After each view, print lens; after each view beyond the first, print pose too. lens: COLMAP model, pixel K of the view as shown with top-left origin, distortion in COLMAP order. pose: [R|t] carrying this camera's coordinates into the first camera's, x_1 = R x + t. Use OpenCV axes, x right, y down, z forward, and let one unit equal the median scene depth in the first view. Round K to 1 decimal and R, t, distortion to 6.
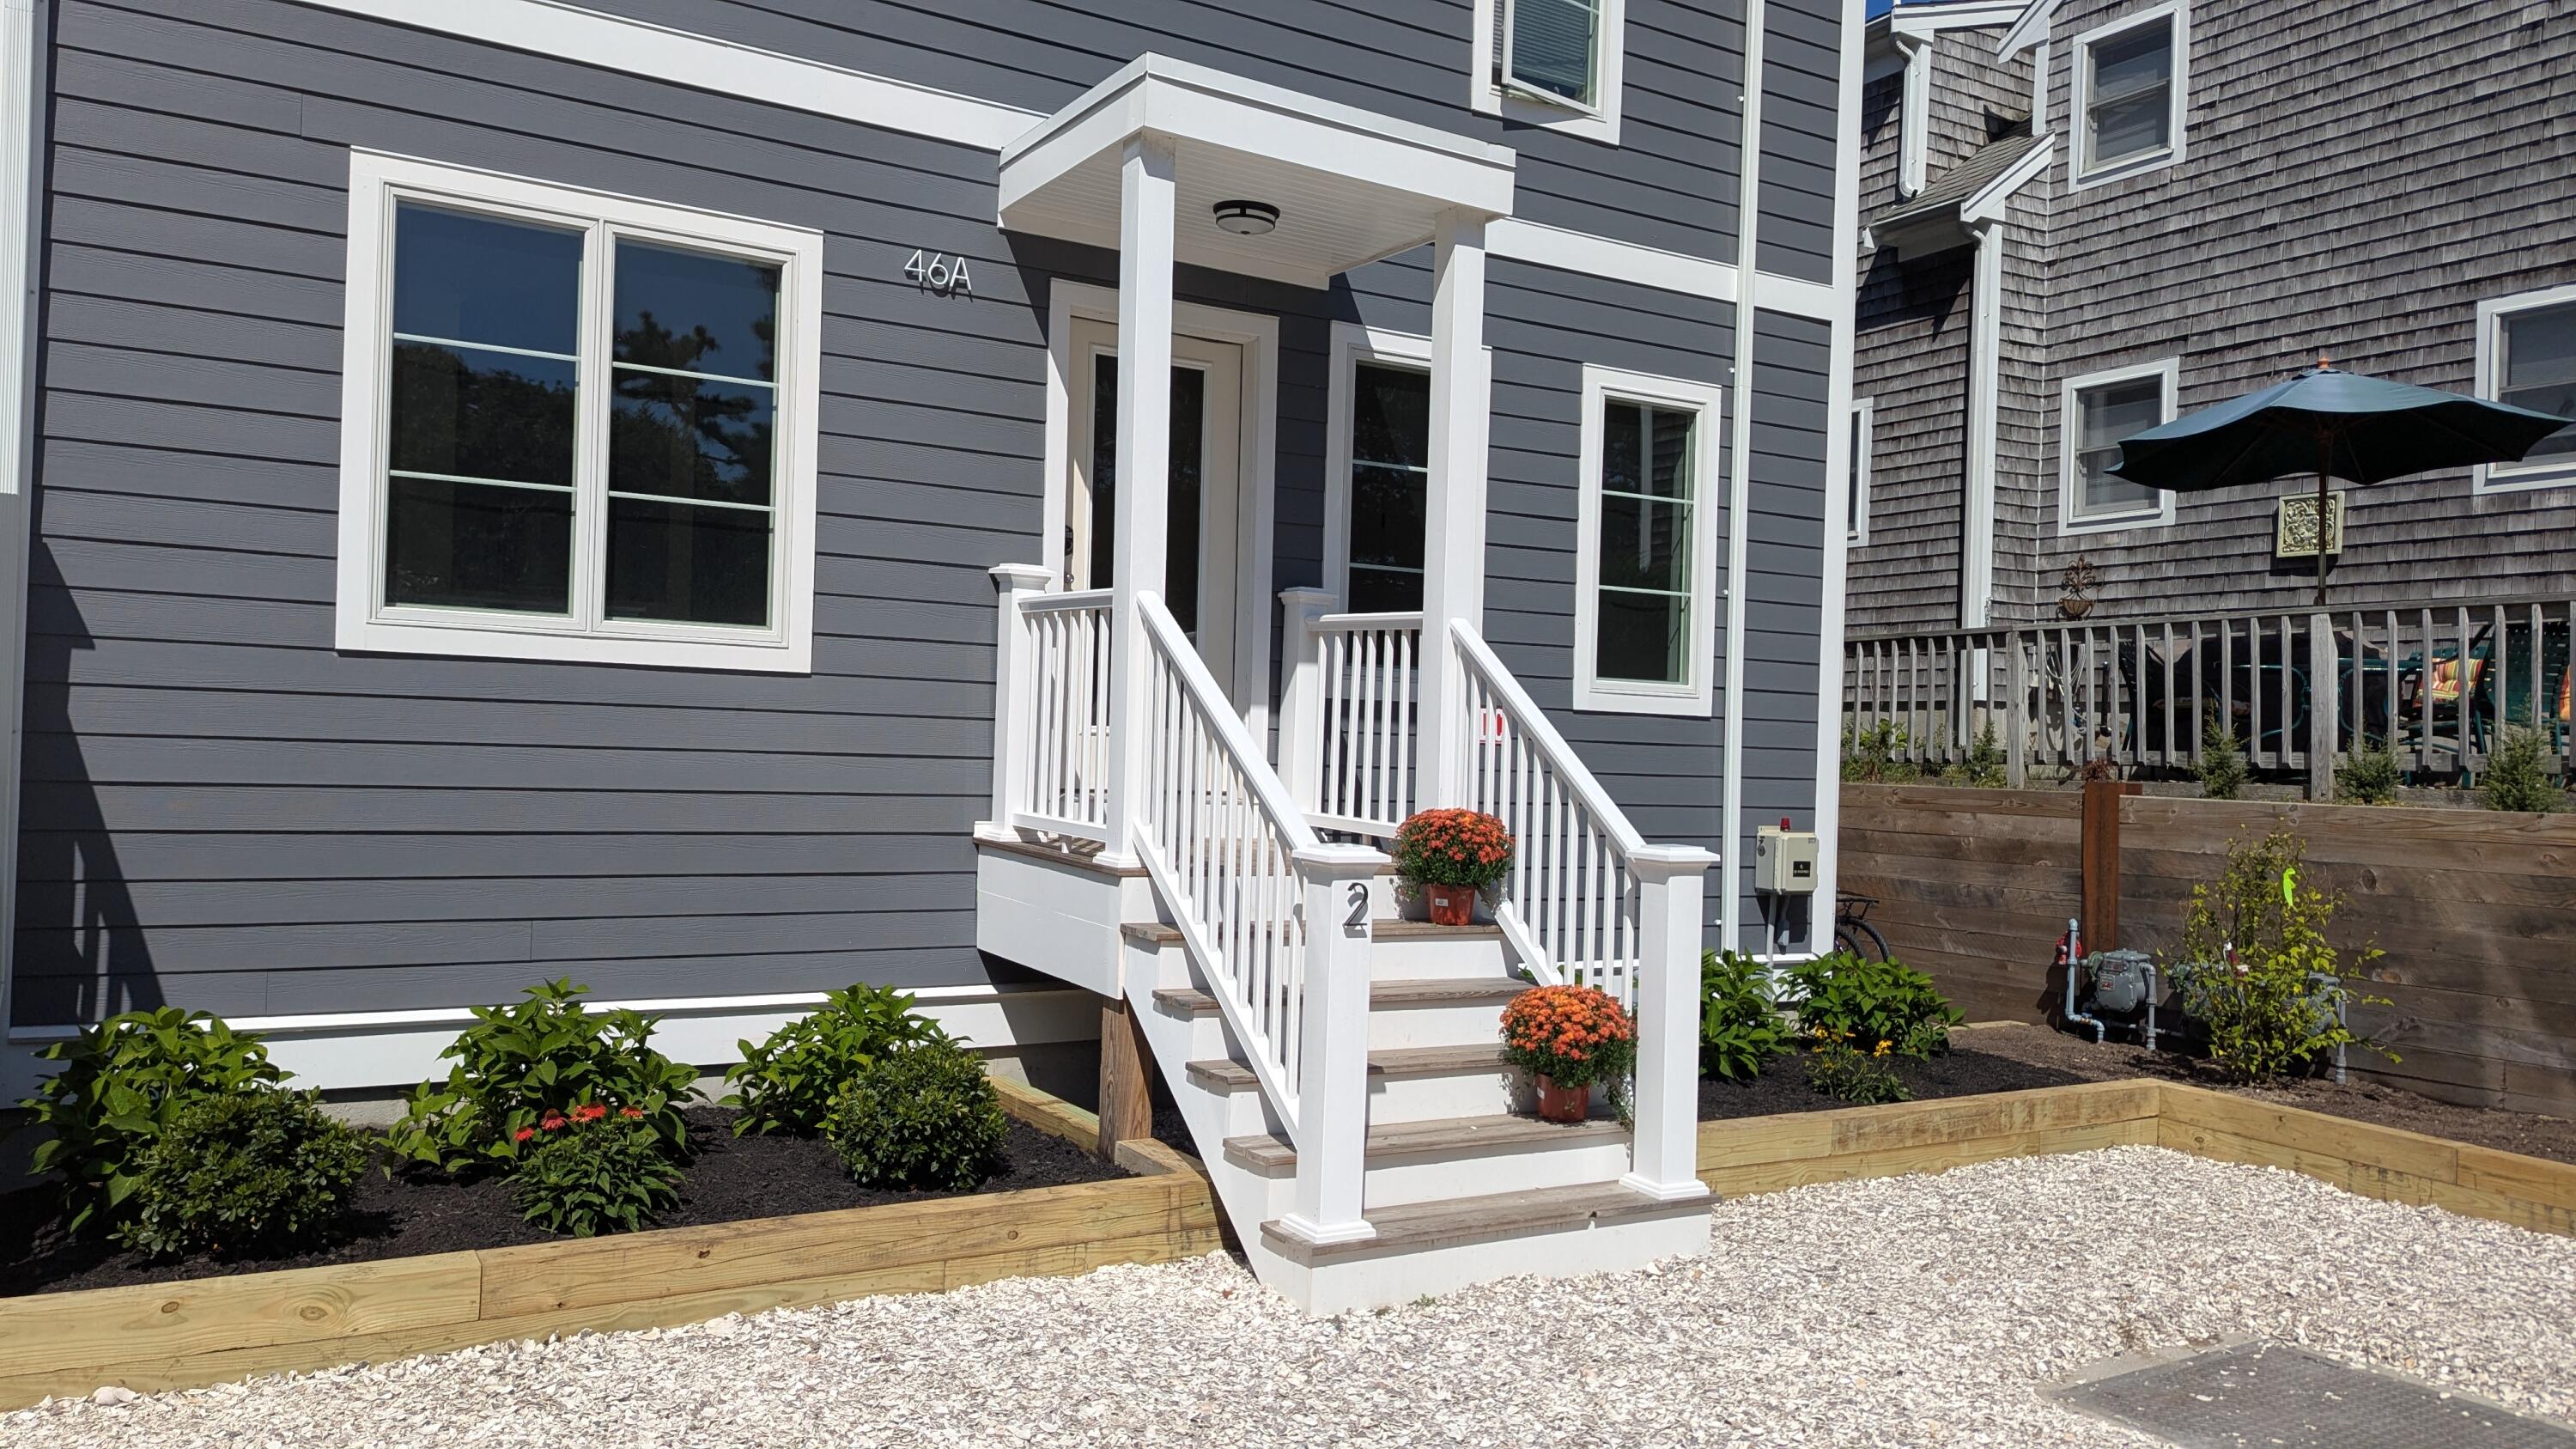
lens RADIAL K [[1895.7, 0, 1278.9], [0, 1895.7, 724.3], [0, 0, 1]] dist [0.070023, -0.085517]
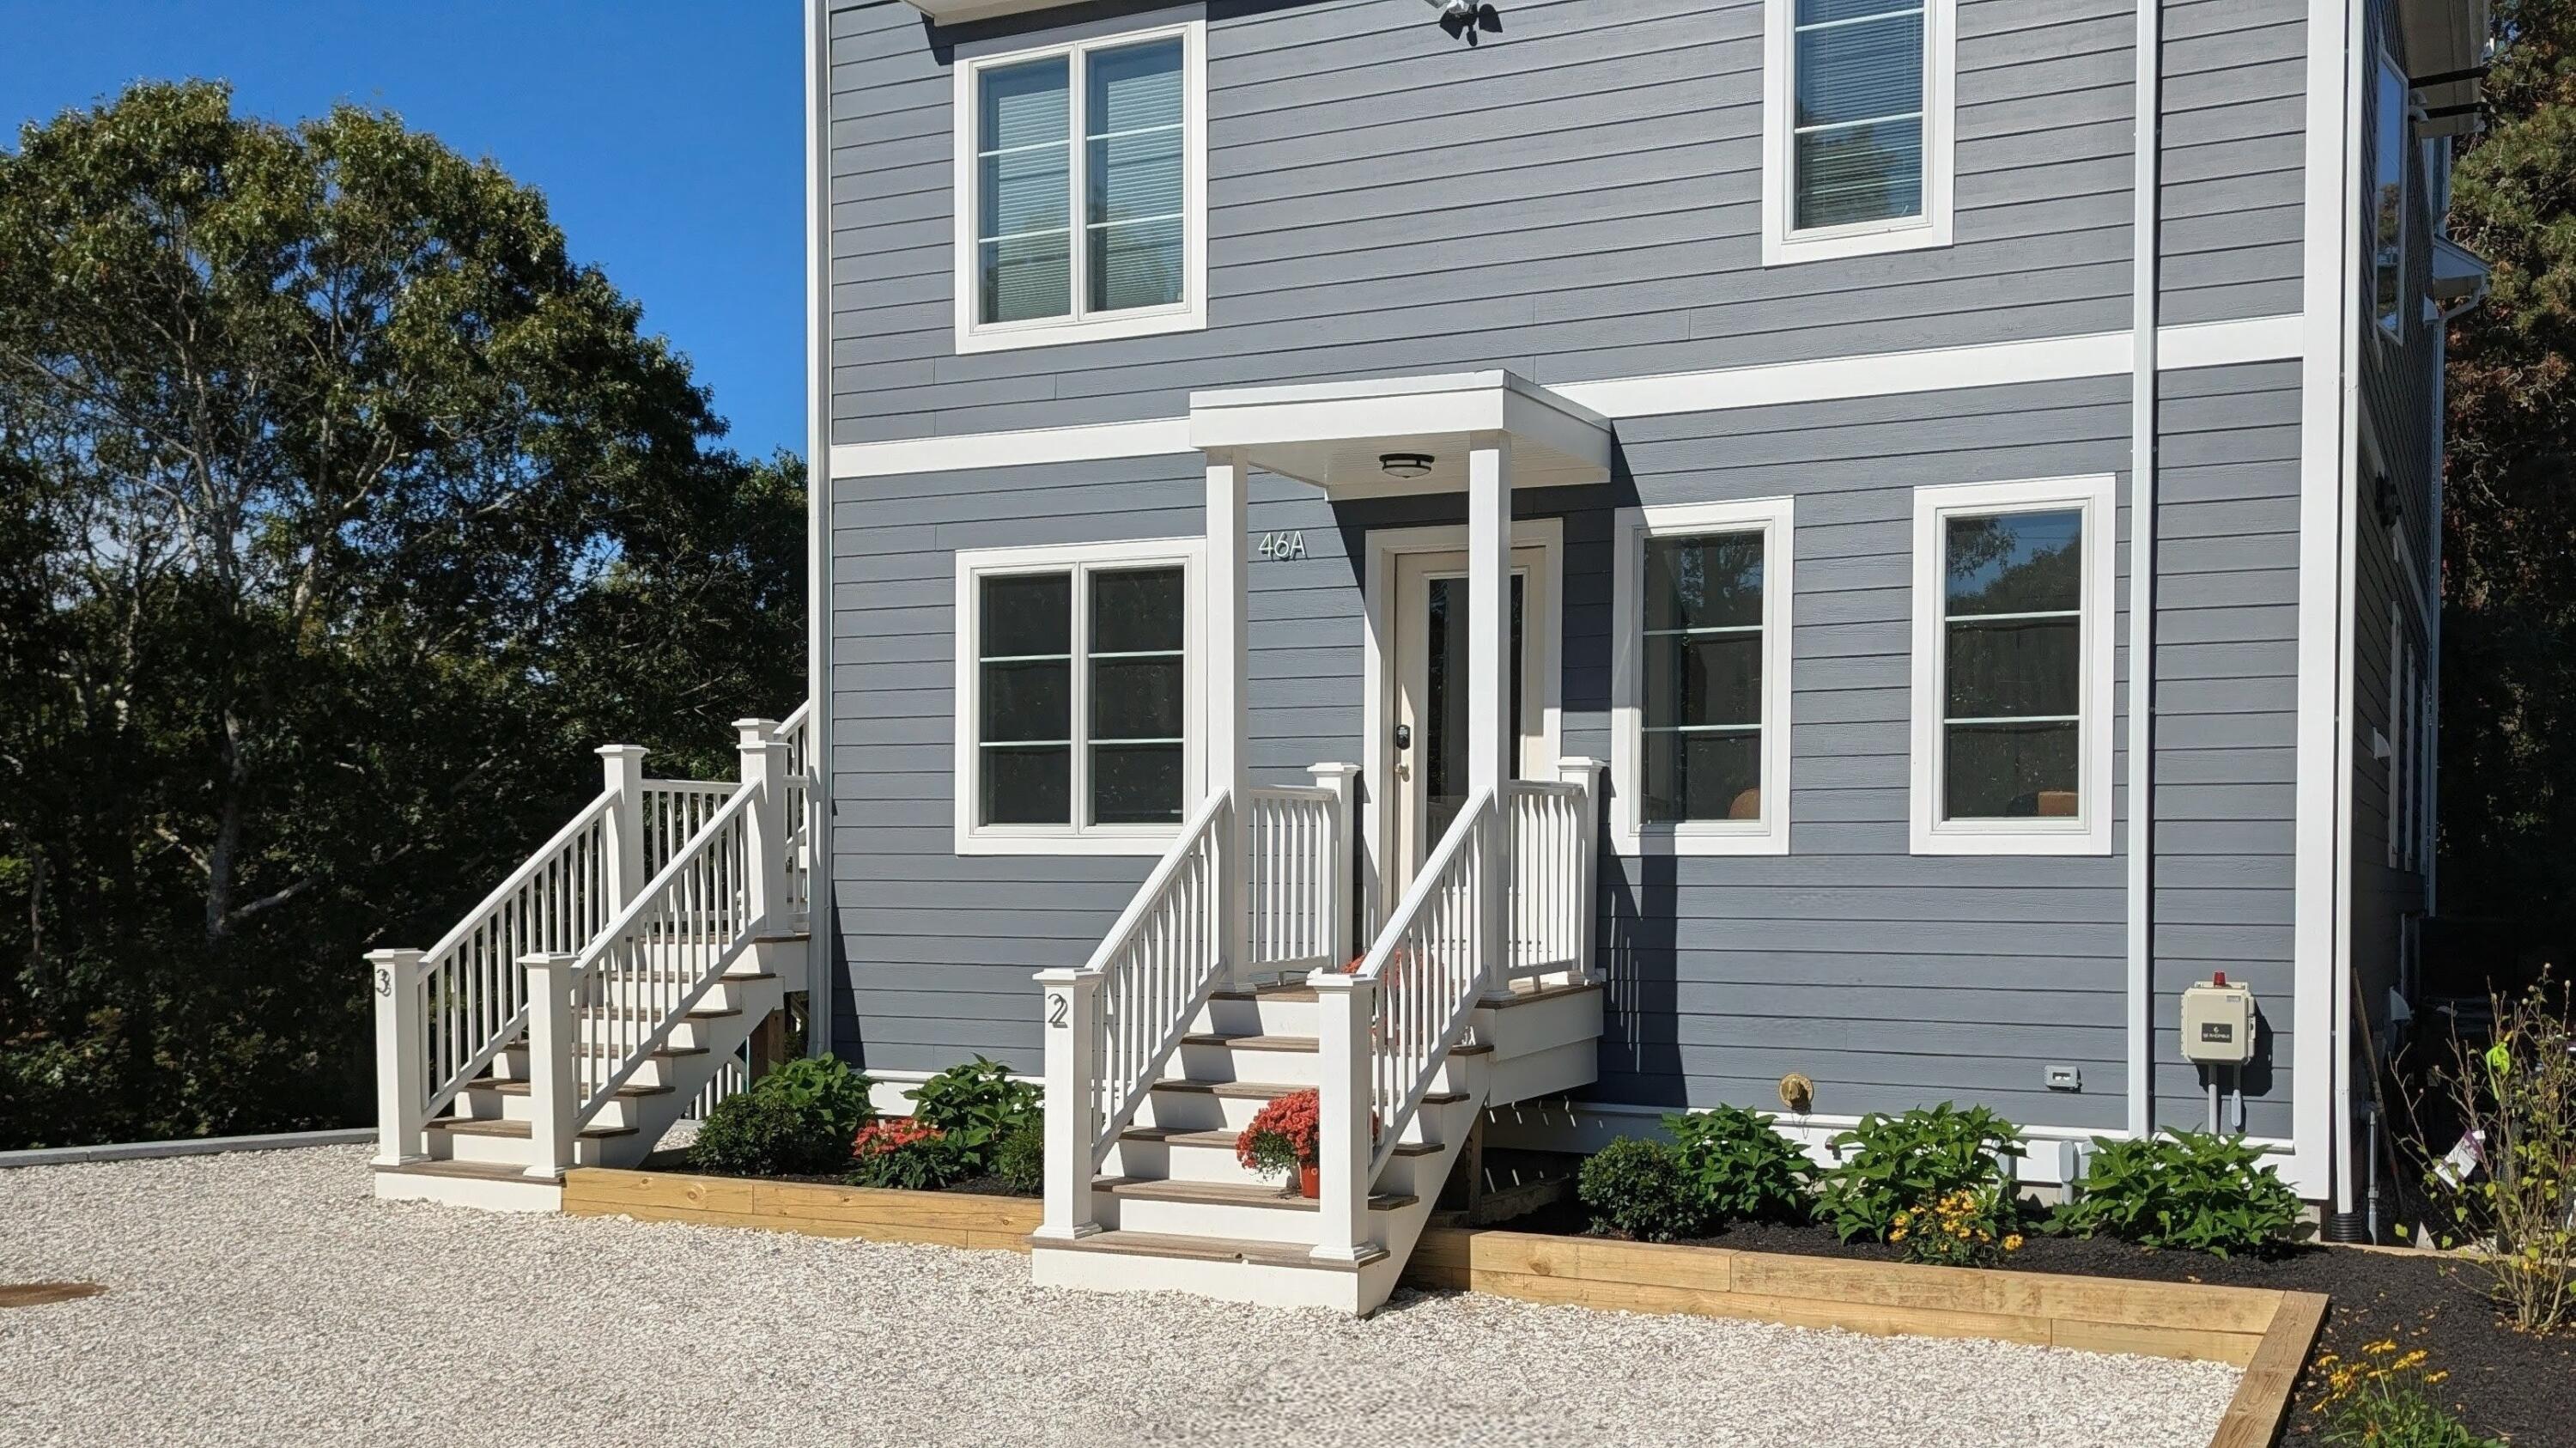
lens RADIAL K [[2372.5, 0, 1479.9], [0, 2372.5, 907.2], [0, 0, 1]] dist [0.118428, -0.205225]
pose [[0.556424, -0.029489, -0.830375, 0.965742], [0.015799, 0.999565, -0.024910, 0.042327], [0.830748, 0.000741, 0.556648, 0.152939]]
